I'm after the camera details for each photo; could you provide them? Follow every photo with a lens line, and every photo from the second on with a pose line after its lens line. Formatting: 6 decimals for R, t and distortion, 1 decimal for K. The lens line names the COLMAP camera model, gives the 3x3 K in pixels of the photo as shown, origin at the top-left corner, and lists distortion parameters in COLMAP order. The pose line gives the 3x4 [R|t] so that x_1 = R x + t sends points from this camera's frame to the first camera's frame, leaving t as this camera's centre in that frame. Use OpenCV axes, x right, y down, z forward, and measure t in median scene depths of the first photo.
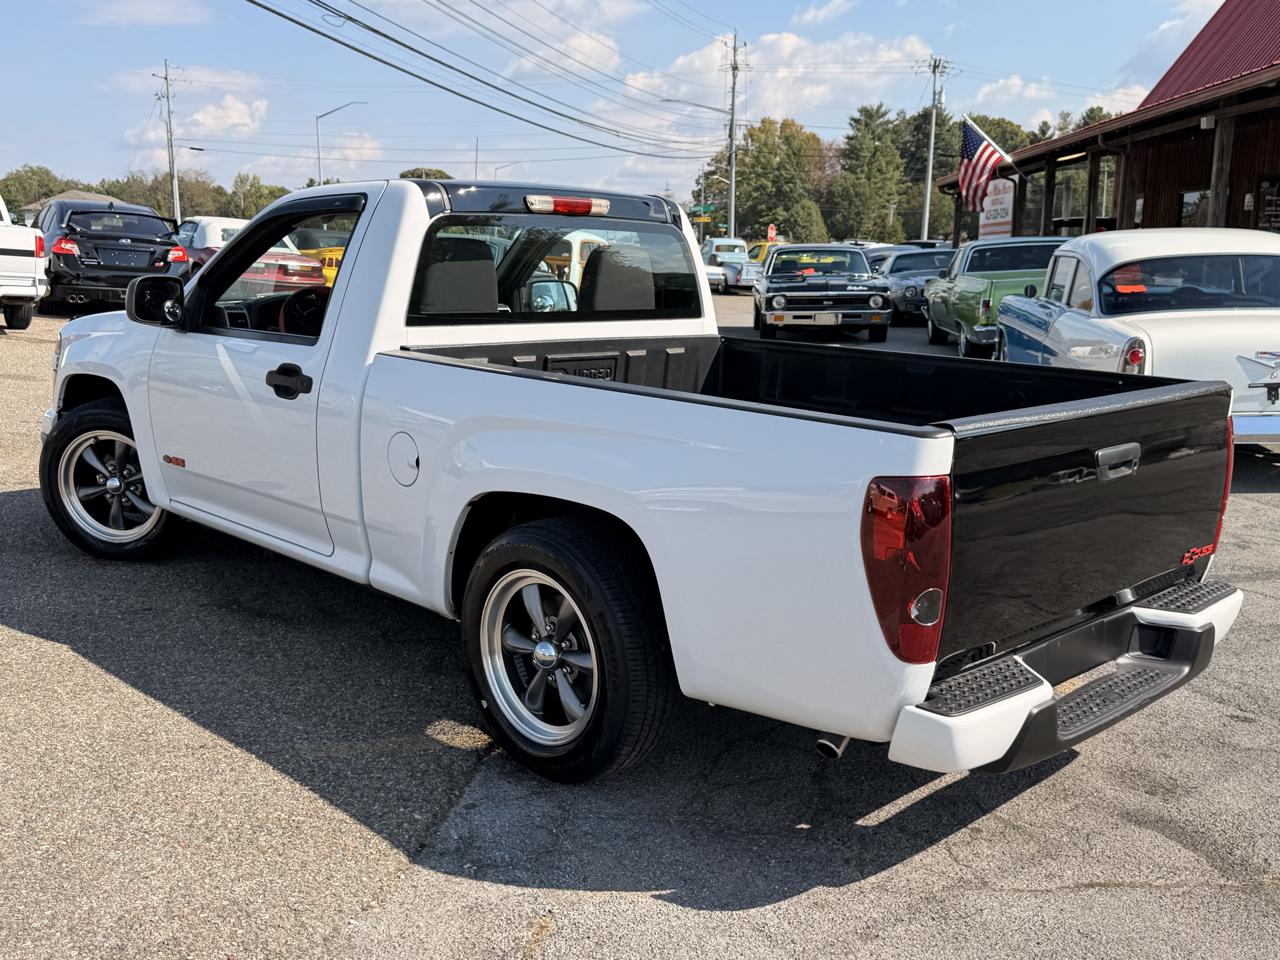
lens RADIAL K [[1295.6, 0, 645.5], [0, 1295.6, 475.4], [0, 0, 1]] dist [0.014682, 0.000000]
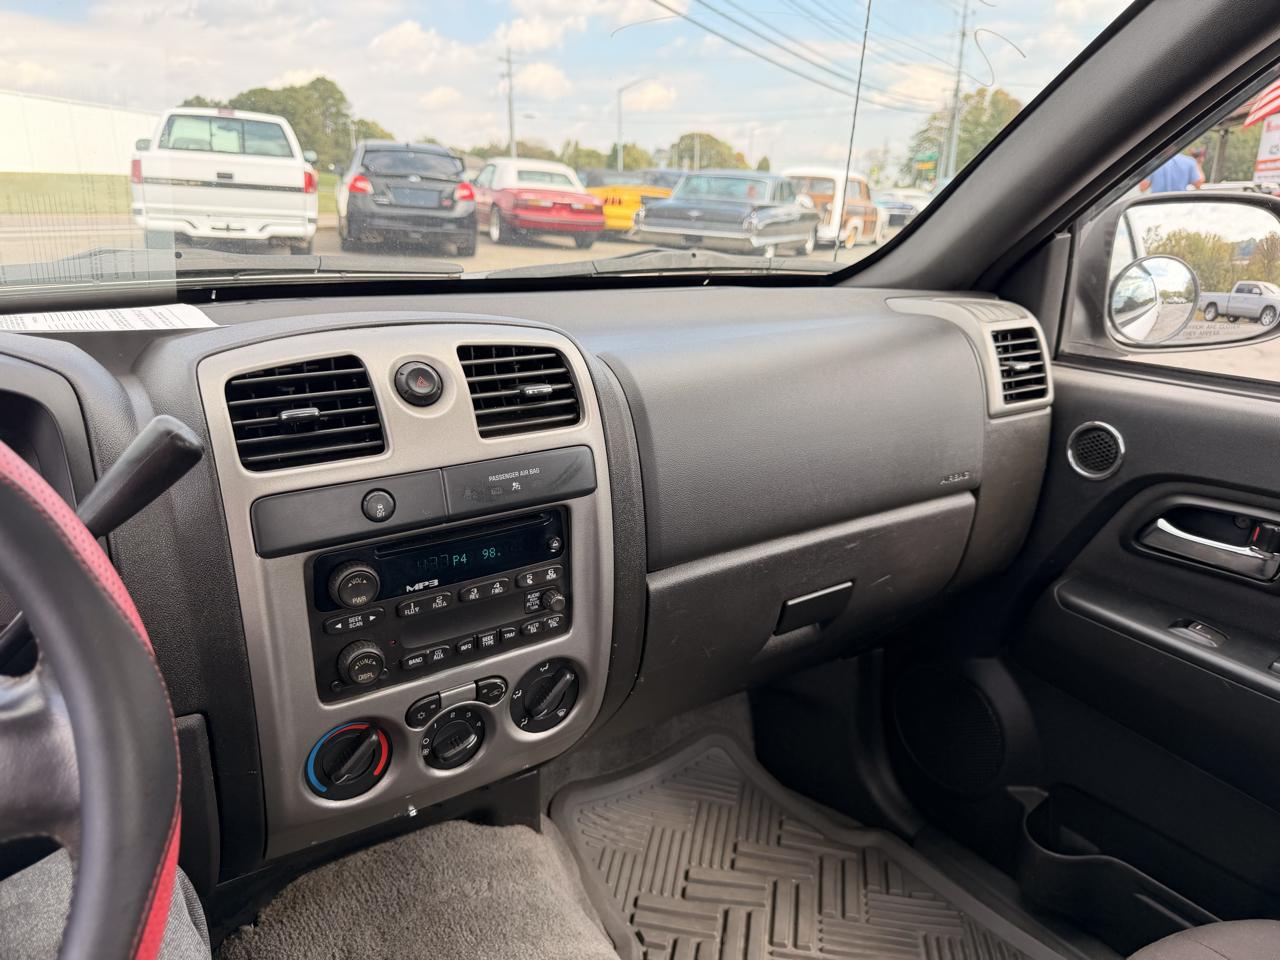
lens RADIAL K [[919.3, 0, 646.2], [0, 919.3, 477.6], [0, 0, 1]] dist [-0.007416, -0.004817]
pose [[0.976319, 0.056332, -0.208872, -0.220101], [-0.029816, 0.991327, 0.127991, -0.172403], [0.214271, -0.118732, 0.969531, 1.169299]]
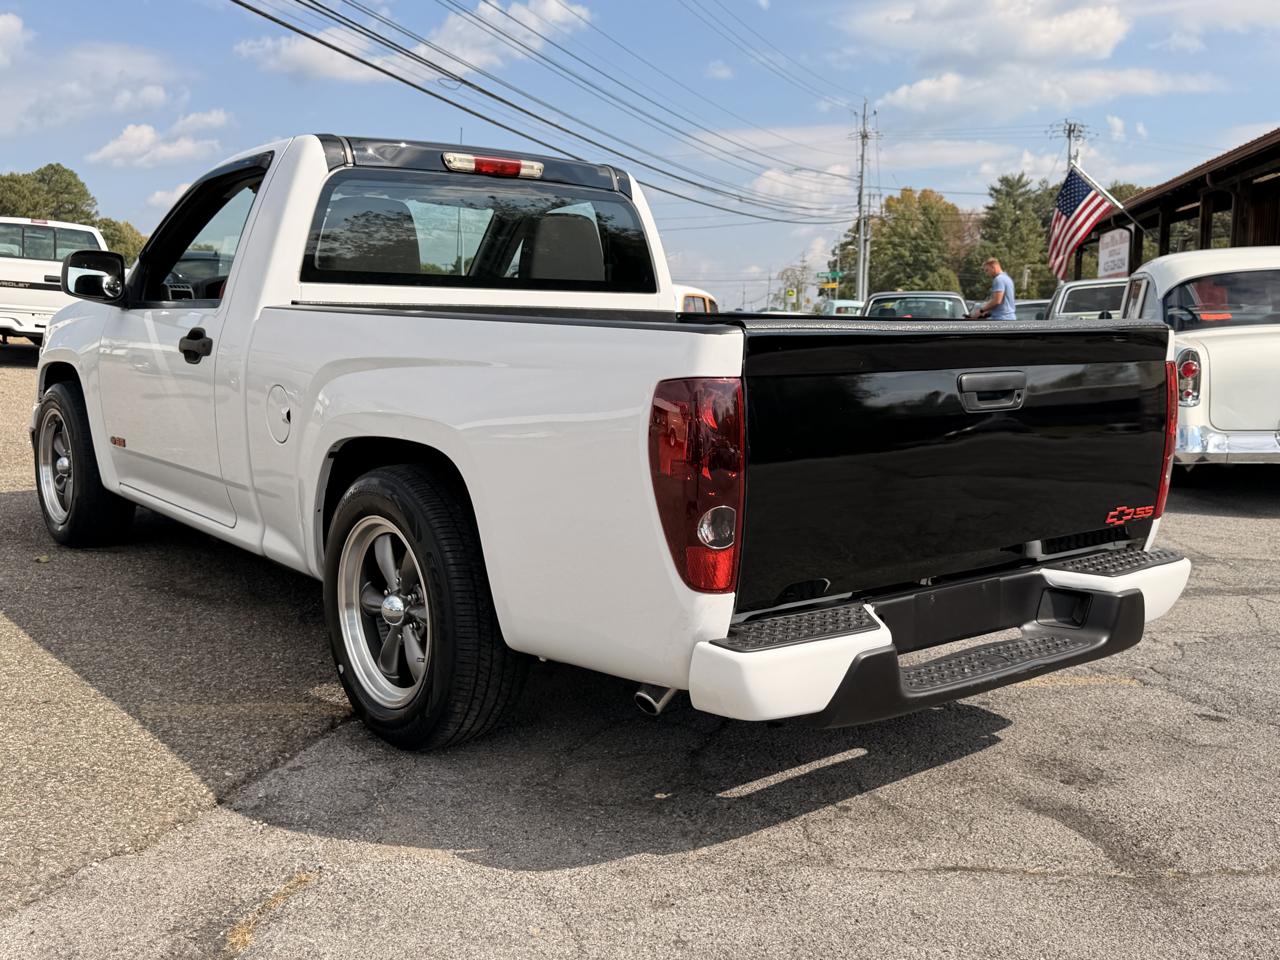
lens RADIAL K [[1295.6, 0, 665.7], [0, 1295.6, 475.5], [0, 0, 1]] dist [0.014682, 0.000000]
pose [[0.995494, 0.007823, -0.094502, 0.171991], [-0.013143, 0.998355, -0.055810, 0.077438], [0.093910, 0.056800, 0.993959, 0.077991]]
